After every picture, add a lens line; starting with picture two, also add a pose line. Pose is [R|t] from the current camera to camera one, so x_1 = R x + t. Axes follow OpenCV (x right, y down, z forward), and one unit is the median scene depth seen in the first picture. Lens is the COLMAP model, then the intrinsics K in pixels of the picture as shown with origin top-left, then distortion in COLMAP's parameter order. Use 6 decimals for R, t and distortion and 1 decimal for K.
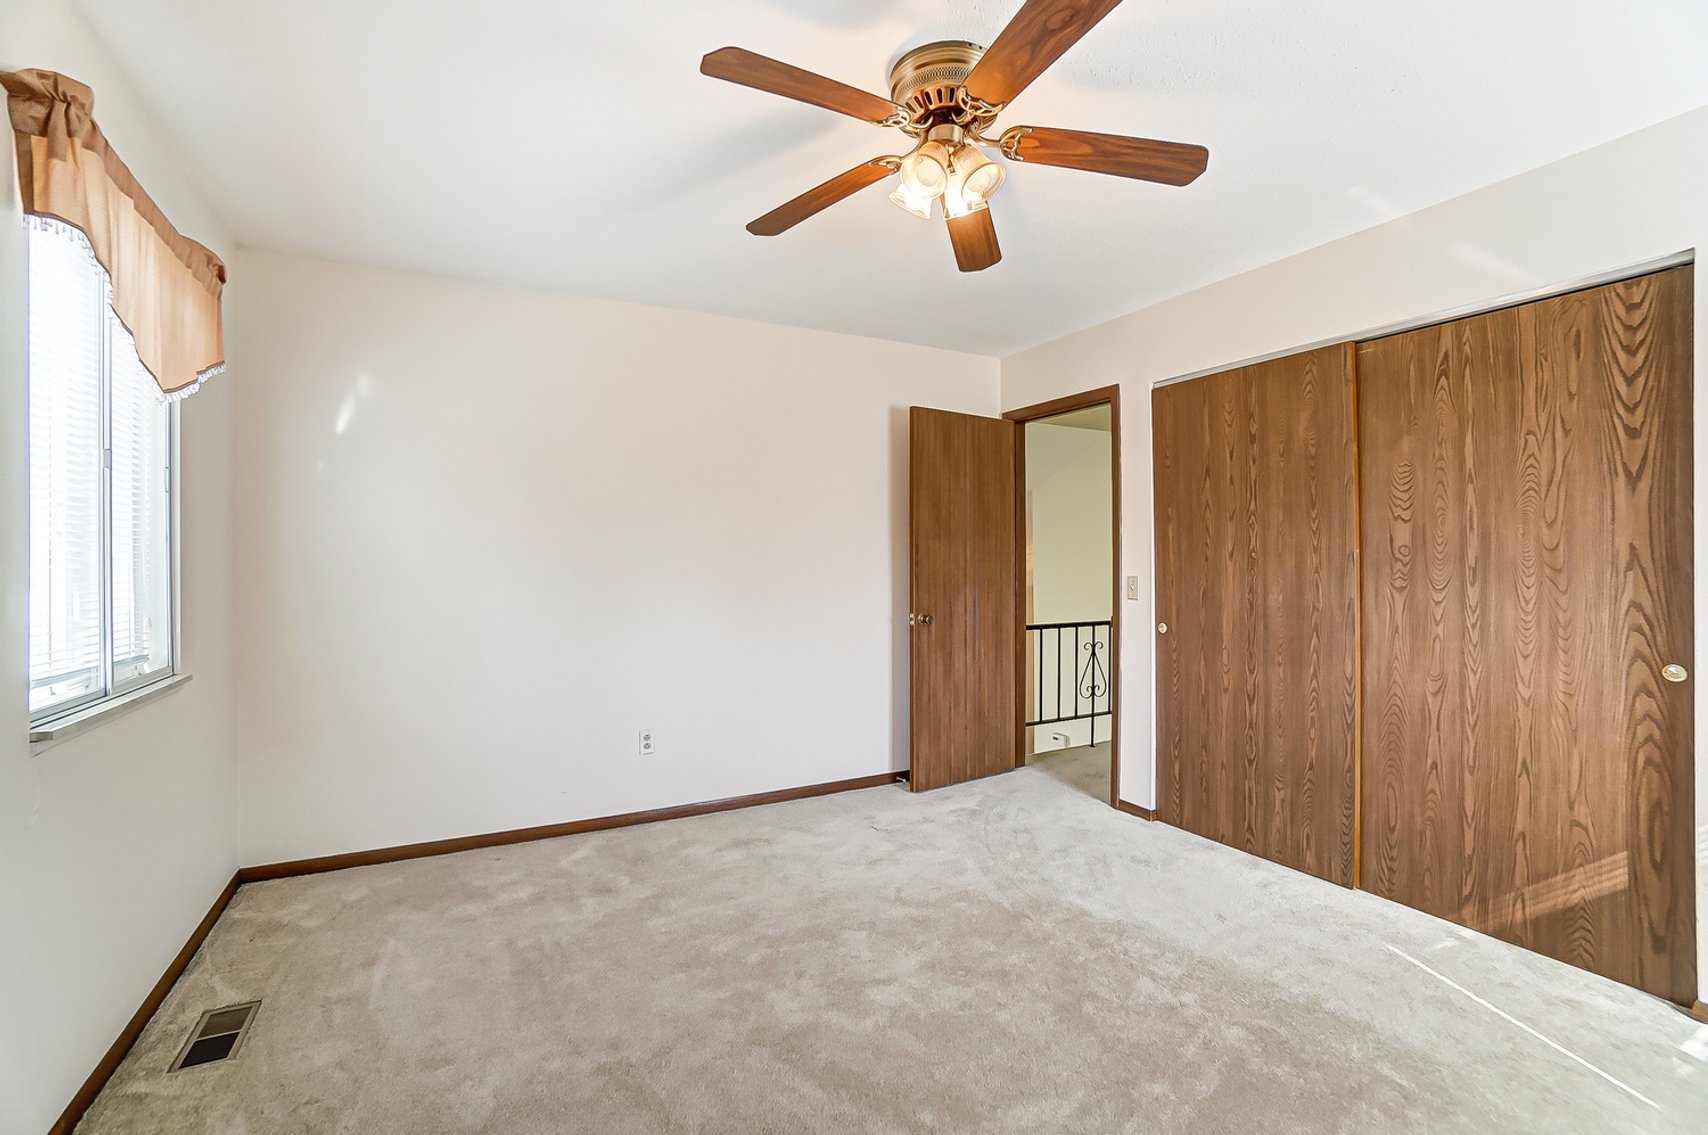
lens RADIAL K [[767.3, 0, 857.6], [0, 767.3, 565.3], [0, 0, 1]] dist [-0.036453, 0.003477]
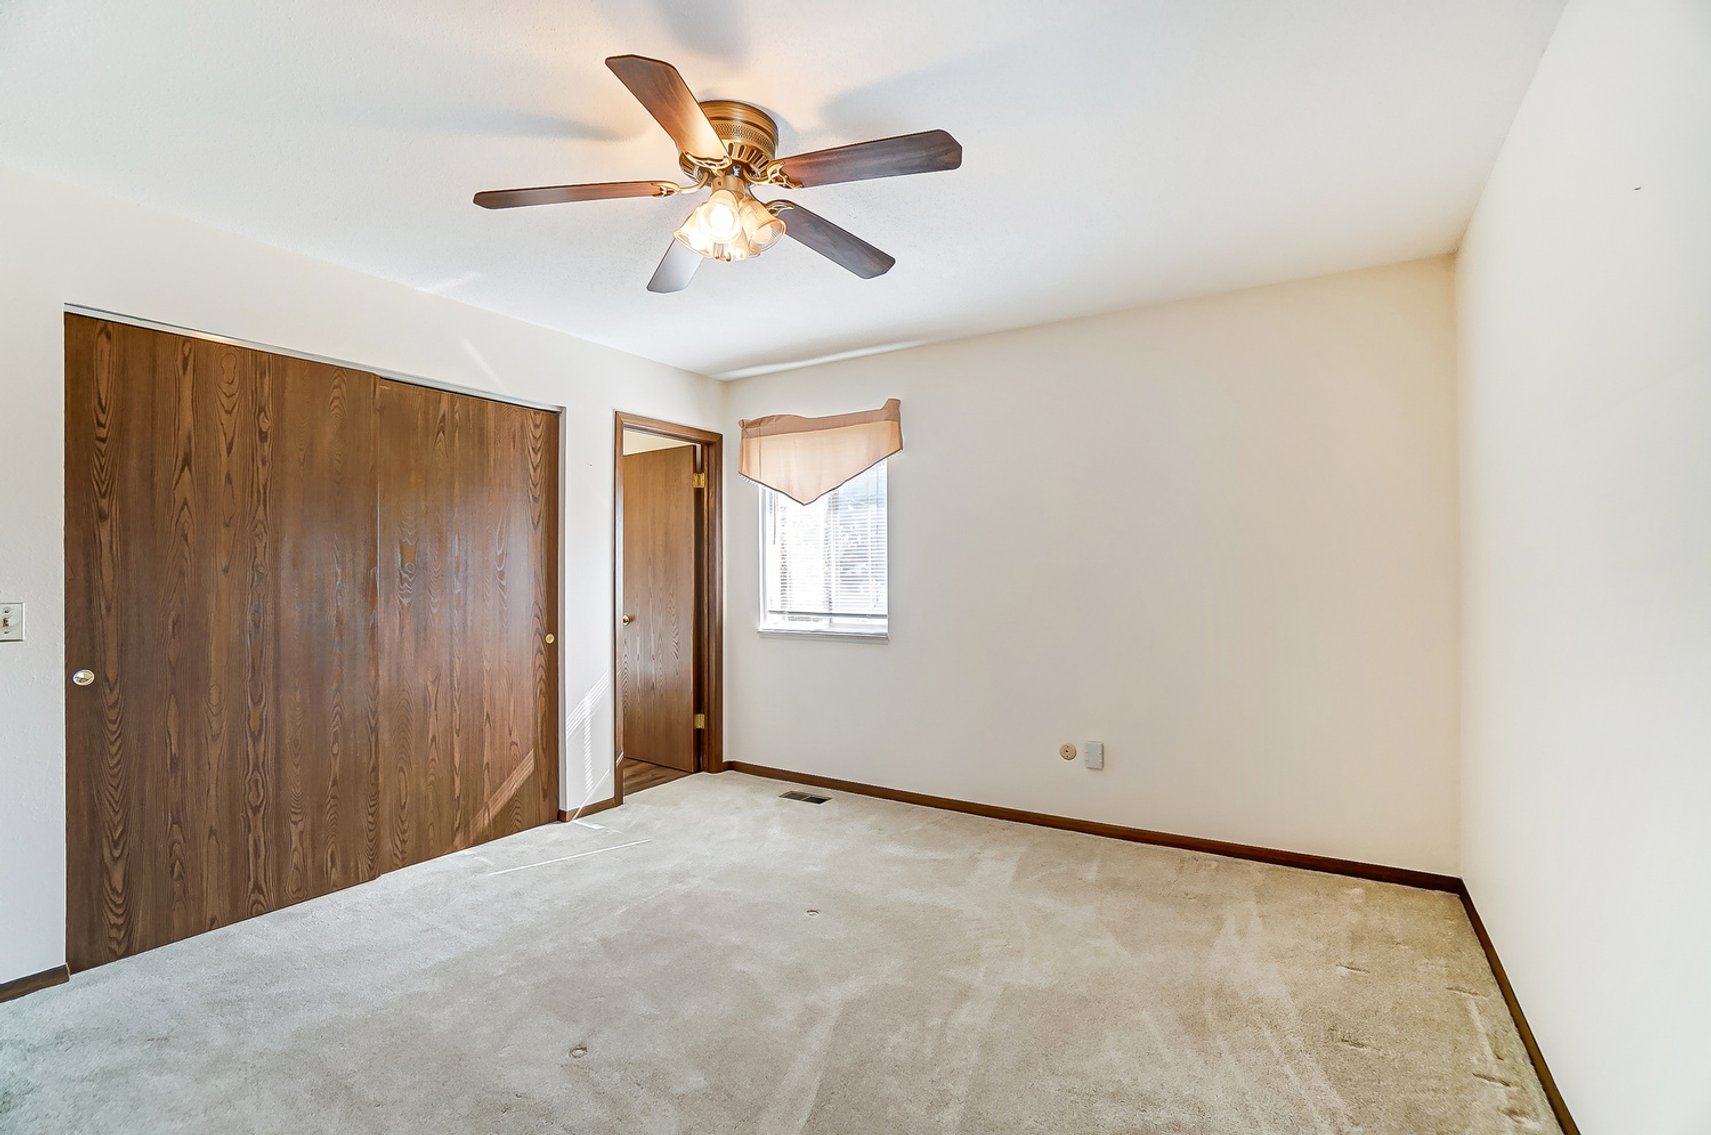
lens RADIAL K [[768.7, 0, 859.7], [0, 768.7, 568.7], [0, 0, 1]] dist [-0.036453, 0.003477]
pose [[-0.504839, 0.001761, 0.863212, -0.660363], [0.001349, 0.999998, -0.001251, -0.014972], [-0.863212, 0.000533, -0.504841, 0.981011]]
